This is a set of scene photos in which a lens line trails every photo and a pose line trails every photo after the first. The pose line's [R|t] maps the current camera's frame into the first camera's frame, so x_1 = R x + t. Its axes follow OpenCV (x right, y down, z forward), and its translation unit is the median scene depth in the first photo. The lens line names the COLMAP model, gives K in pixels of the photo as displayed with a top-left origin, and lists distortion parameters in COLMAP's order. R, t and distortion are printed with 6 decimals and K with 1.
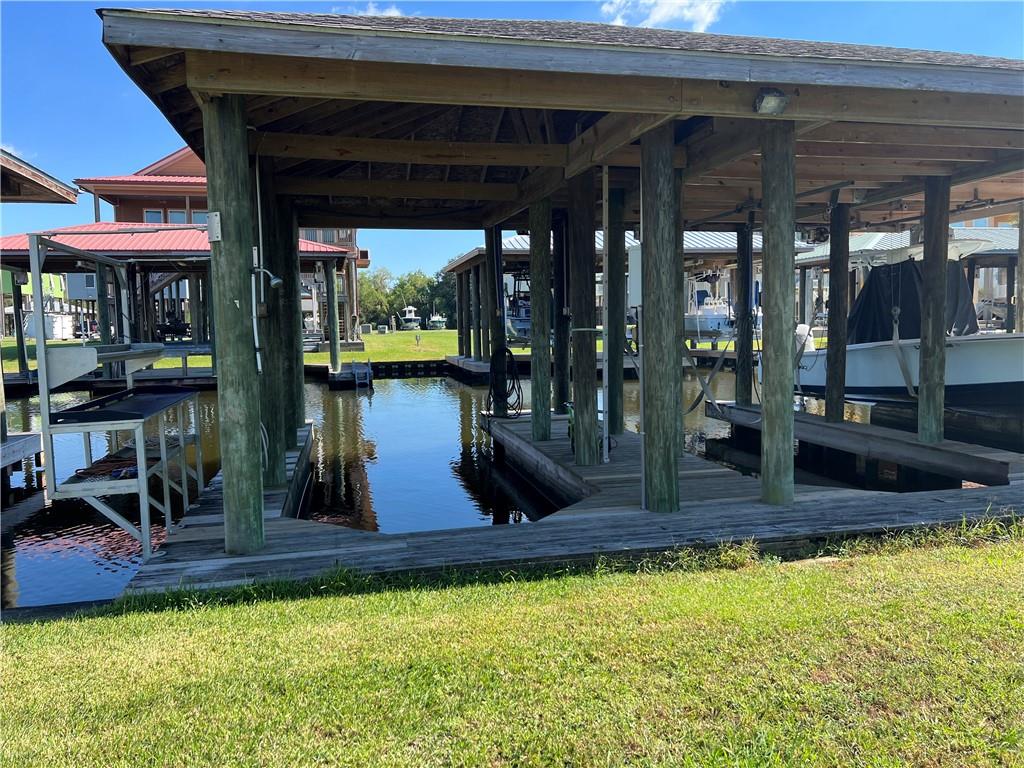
lens RADIAL K [[775.8, 0, 519.2], [0, 775.8, 378.8], [0, 0, 1]] dist [0.079885, -0.119624]
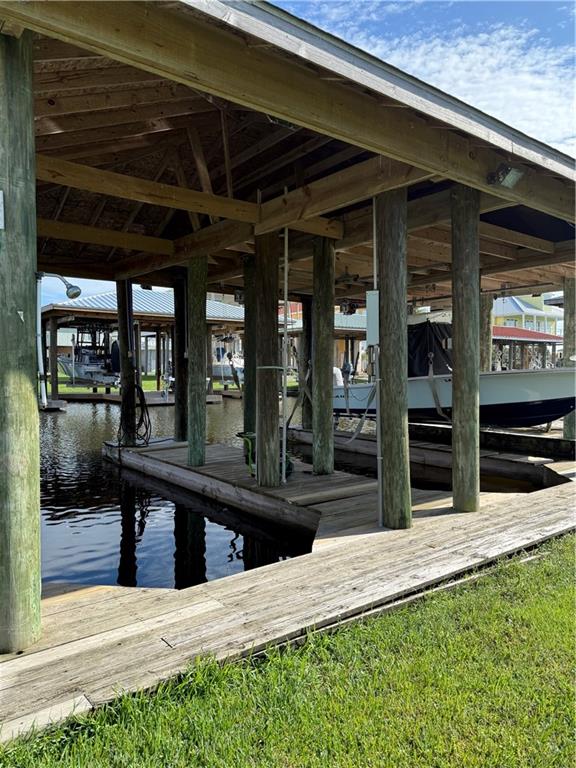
lens RADIAL K [[539.0, 0, 288.0], [0, 539.0, 384.0], [0, 0, 1]] dist [0.077289, -0.099891]
pose [[0.908580, 0.006299, 0.417663, -0.287155], [0.014876, 0.998764, -0.047424, -0.001417], [-0.417446, 0.049301, 0.907363, 0.347725]]
